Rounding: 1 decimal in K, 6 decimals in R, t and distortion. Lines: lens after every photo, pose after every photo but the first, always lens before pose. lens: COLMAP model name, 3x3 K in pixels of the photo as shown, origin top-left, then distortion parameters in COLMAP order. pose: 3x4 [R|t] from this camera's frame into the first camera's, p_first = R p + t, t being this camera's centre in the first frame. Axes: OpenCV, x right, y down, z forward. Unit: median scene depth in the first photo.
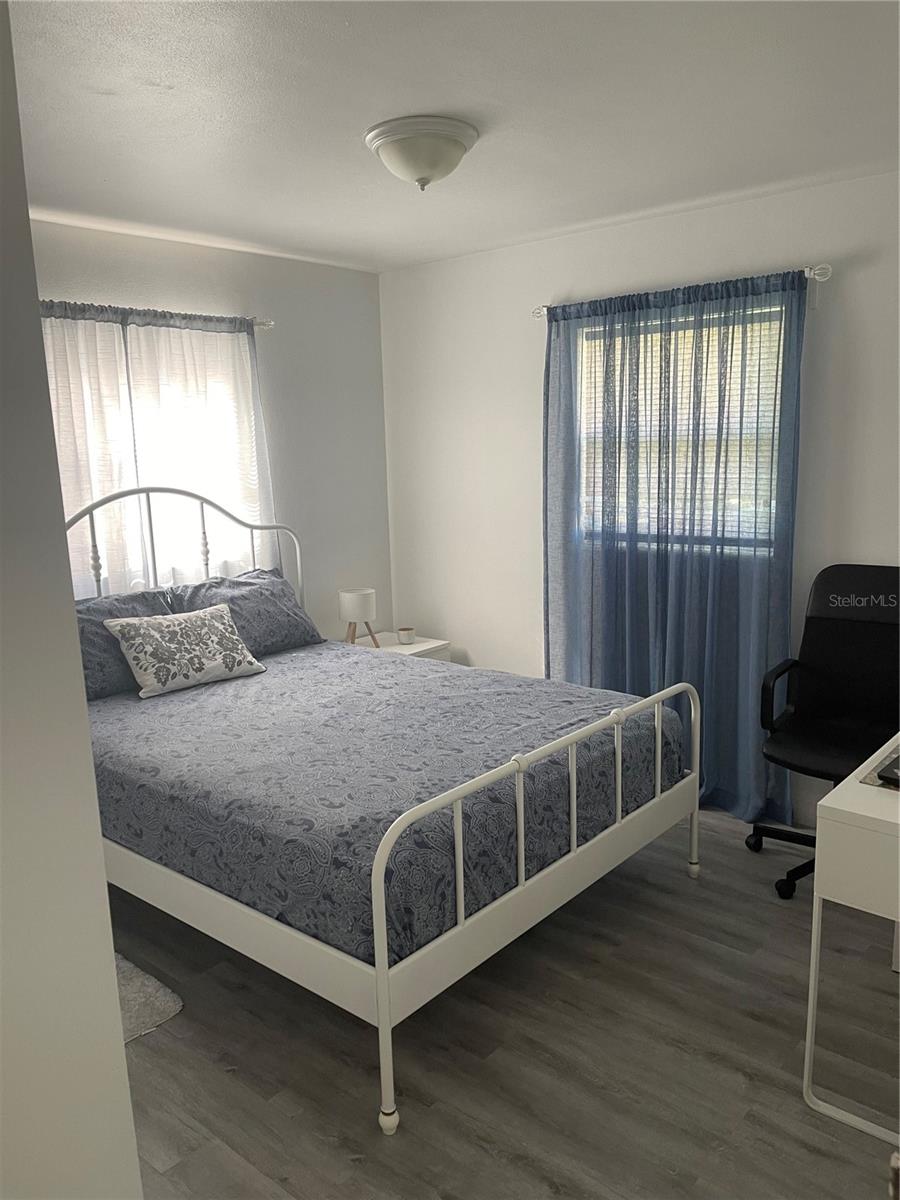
lens RADIAL K [[903.6, 0, 445.8], [0, 903.6, 610.0], [0, 0, 1]] dist [0.072278, -0.094829]
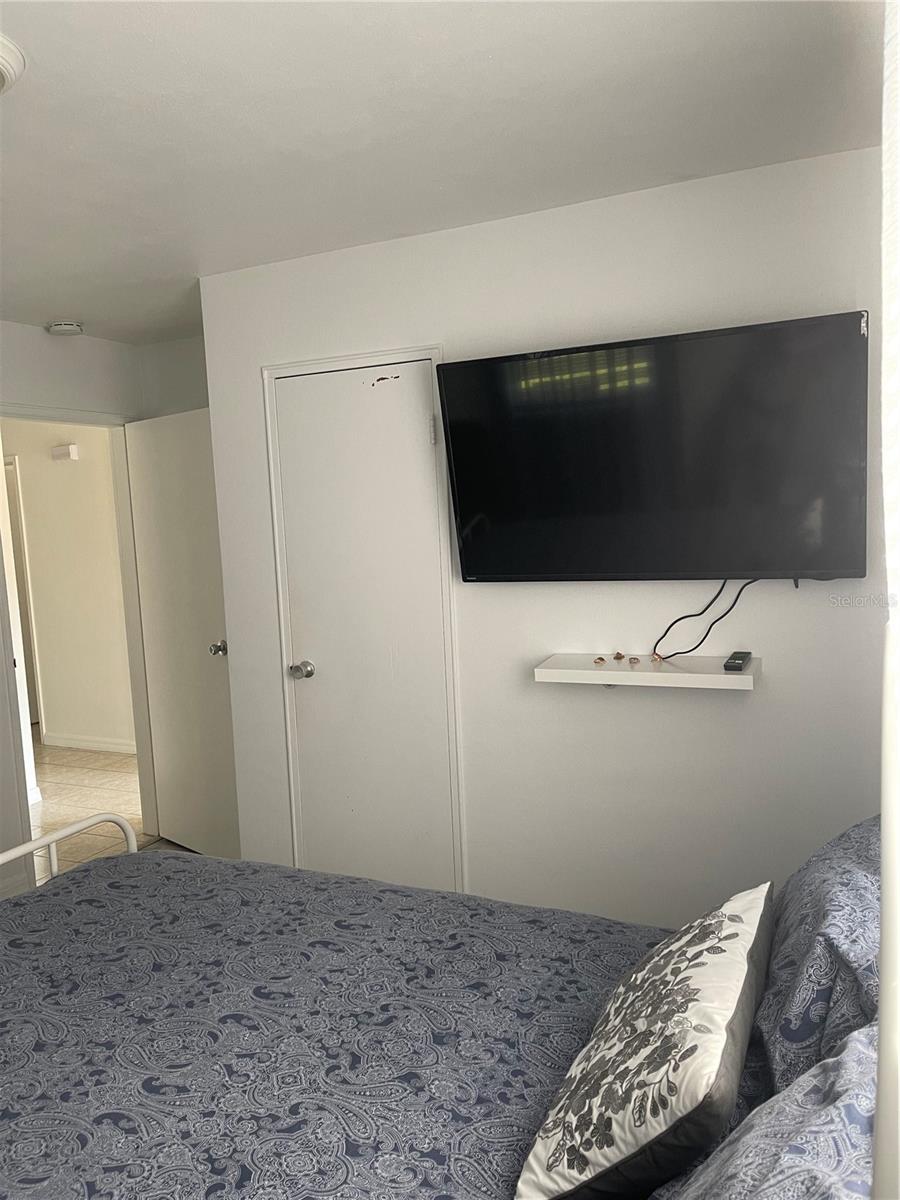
lens RADIAL K [[903.6, 0, 445.8], [0, 903.6, 610.0], [0, 0, 1]] dist [0.072278, -0.094829]
pose [[-0.959233, 0.125971, -0.252988, -0.237624], [0.038303, 0.944854, 0.325243, -0.319431], [0.280008, 0.302294, -0.911161, 1.604148]]
